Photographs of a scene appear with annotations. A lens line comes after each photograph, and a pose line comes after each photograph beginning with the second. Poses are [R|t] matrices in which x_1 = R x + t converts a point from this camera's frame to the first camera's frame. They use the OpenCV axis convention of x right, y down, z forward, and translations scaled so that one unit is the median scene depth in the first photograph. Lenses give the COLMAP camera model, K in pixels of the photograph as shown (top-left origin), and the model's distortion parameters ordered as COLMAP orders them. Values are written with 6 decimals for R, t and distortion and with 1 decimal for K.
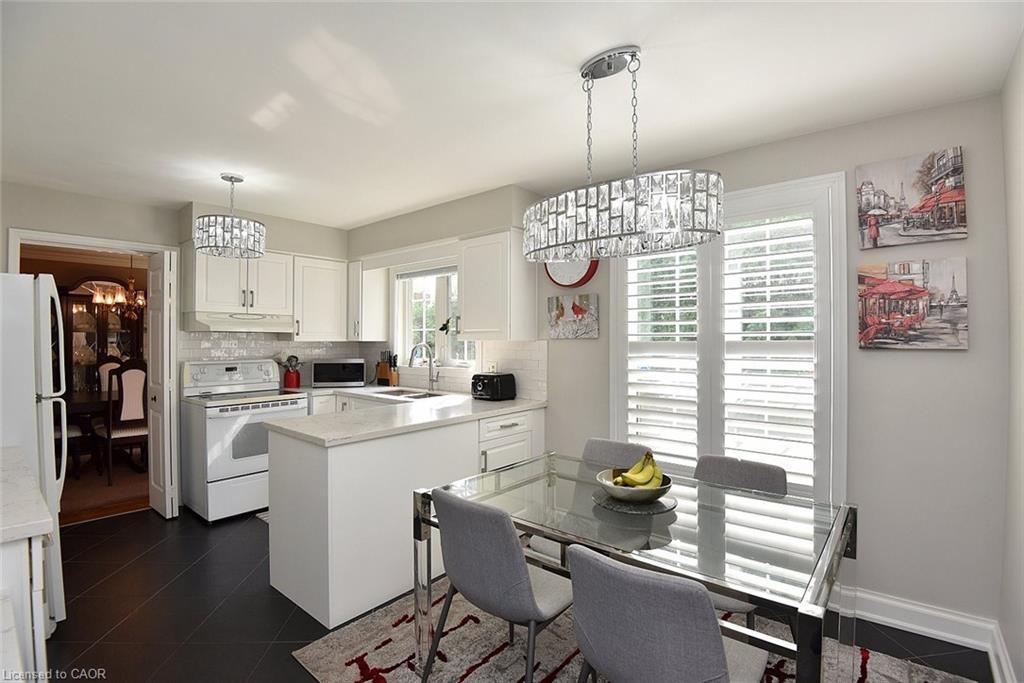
lens RADIAL K [[475.2, 0, 526.0], [0, 475.2, 341.3], [0, 0, 1]] dist [-0.022772, -0.008607]
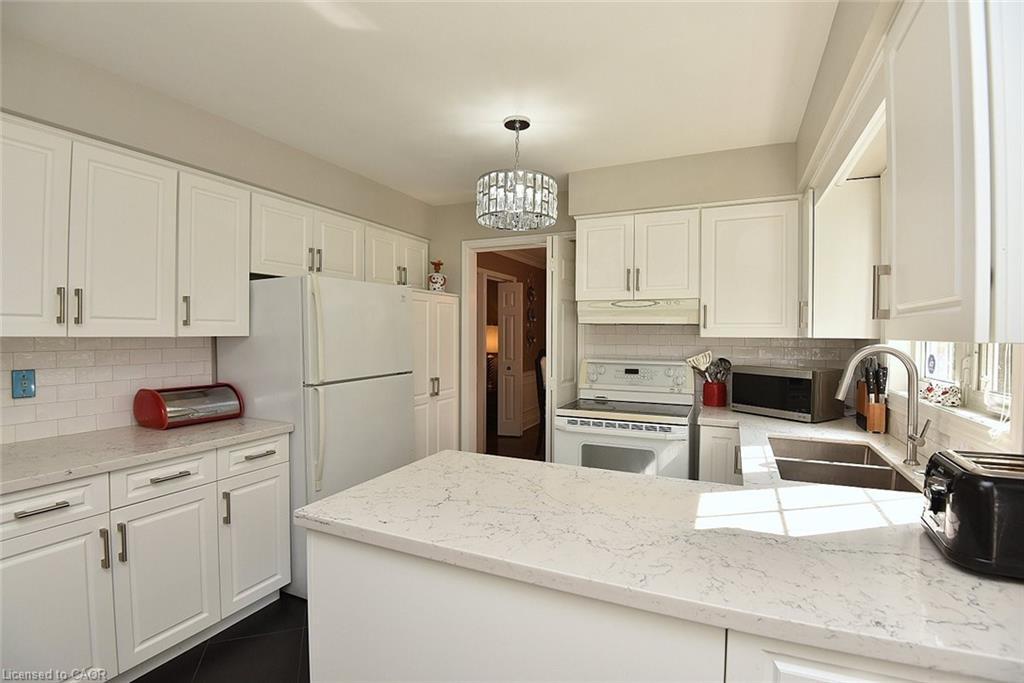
lens RADIAL K [[475.2, 0, 505.7], [0, 475.2, 337.9], [0, 0, 1]] dist [-0.022772, -0.008607]
pose [[0.239251, 0.010487, -0.970901, 0.108701], [-0.007994, 0.999929, 0.008830, -0.002691], [0.970925, 0.005649, 0.239318, 0.681073]]
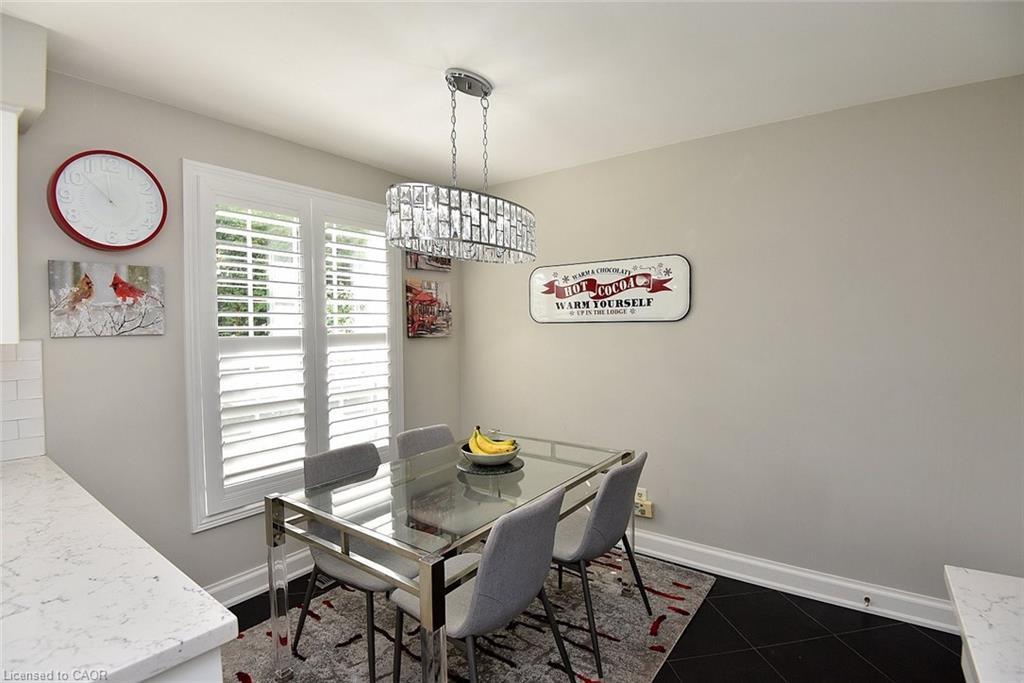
lens RADIAL K [[475.2, 0, 509.6], [0, 475.2, 339.8], [0, 0, 1]] dist [-0.022772, -0.008607]
pose [[-0.048868, -0.029762, 0.998362, -0.481014], [0.011363, 0.999475, 0.030351, -0.012325], [-0.998741, 0.012828, -0.048504, 0.493068]]
